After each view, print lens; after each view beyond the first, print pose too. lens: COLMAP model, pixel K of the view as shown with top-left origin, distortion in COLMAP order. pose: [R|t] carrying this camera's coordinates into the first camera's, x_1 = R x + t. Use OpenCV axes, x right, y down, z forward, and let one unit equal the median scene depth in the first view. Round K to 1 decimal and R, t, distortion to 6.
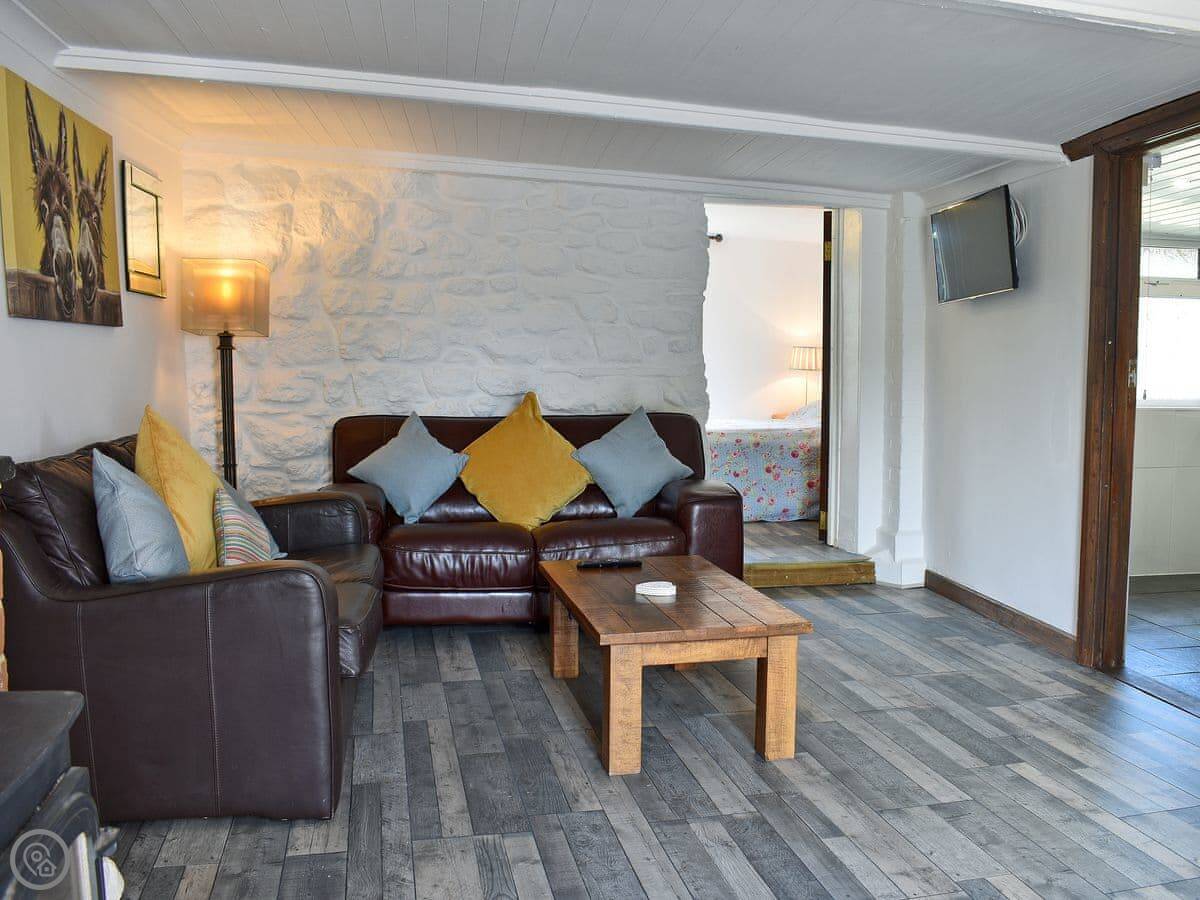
lens RADIAL K [[1107.6, 0, 646.3], [0, 1107.6, 466.5], [0, 0, 1]] dist [-0.083252, -0.007038]
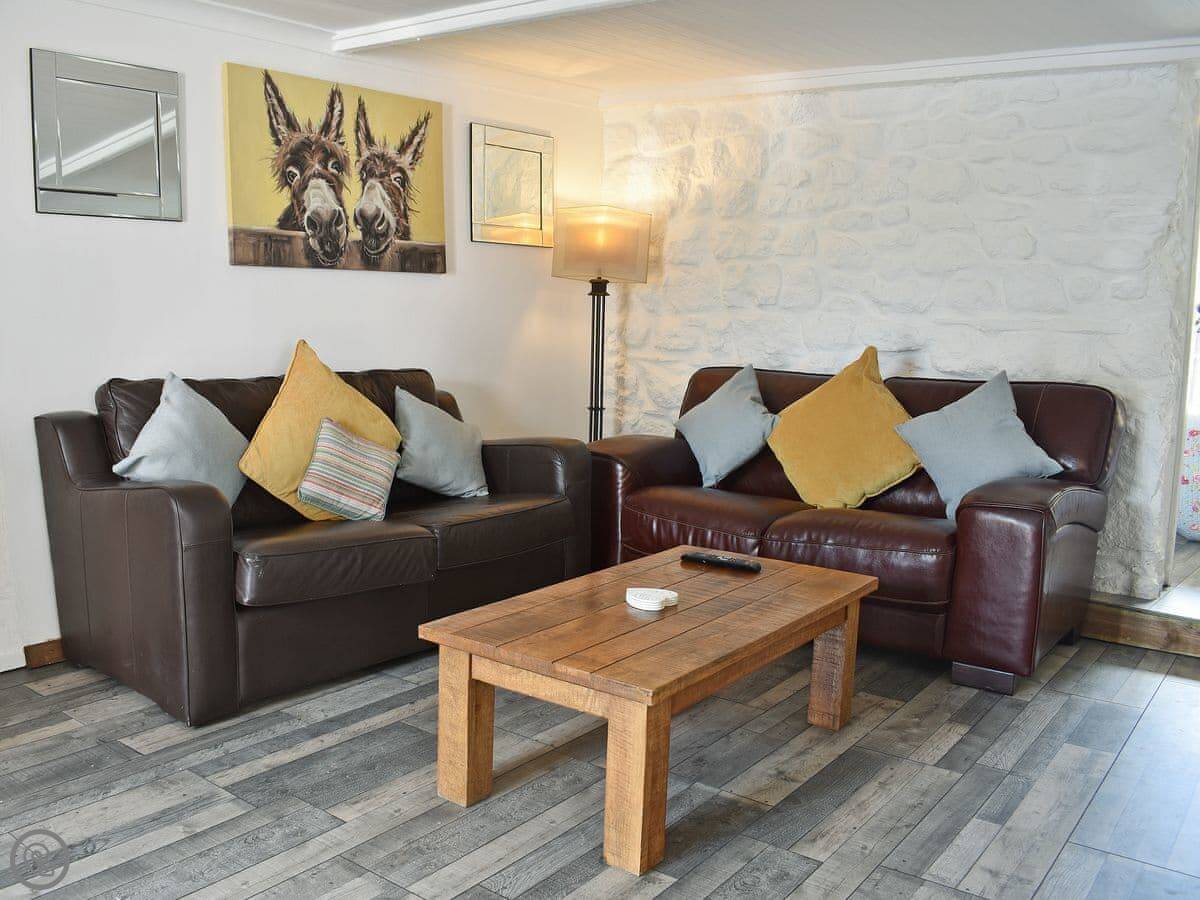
lens RADIAL K [[1045.8, 0, 506.9], [0, 1045.8, 451.2], [0, 0, 1]] dist [-0.086806, 0.004022]
pose [[0.582027, 0.105979, -0.806234, 0.350655], [-0.083287, 0.994026, 0.070539, -0.022087], [0.808893, 0.026094, 0.587377, 0.336417]]
